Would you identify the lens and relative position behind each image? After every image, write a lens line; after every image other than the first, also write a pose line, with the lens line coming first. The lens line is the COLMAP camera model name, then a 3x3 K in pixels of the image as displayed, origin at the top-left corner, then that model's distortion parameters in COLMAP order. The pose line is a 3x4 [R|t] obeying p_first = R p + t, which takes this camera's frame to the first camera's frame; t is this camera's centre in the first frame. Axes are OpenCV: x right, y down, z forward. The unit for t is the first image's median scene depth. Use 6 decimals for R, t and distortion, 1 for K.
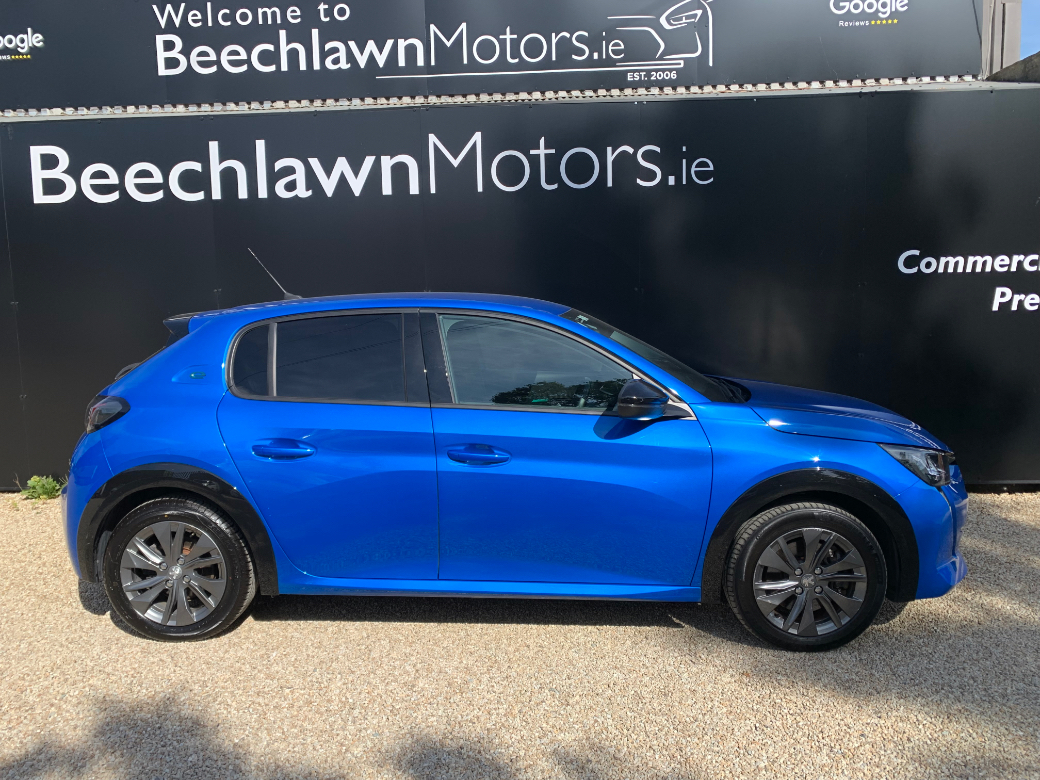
lens RADIAL K [[820.6, 0, 519.7], [0, 820.6, 407.3], [0, 0, 1]] dist [0.004208, -0.002393]
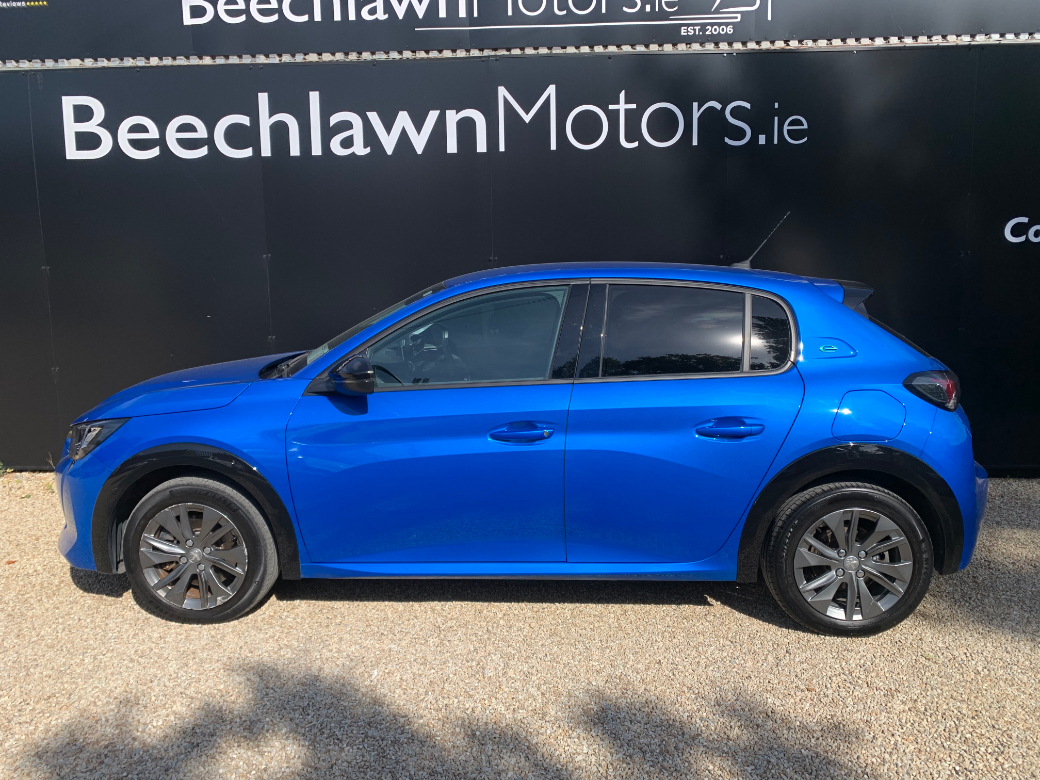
lens RADIAL K [[818.4, 0, 520.0], [0, 818.4, 390.0], [0, 0, 1]] dist [0.001269, 0.005084]
pose [[0.999952, 0.005900, 0.007849, -0.090241], [-0.006075, 0.999729, 0.022492, -0.013815], [-0.007714, -0.022538, 0.999716, 0.074783]]
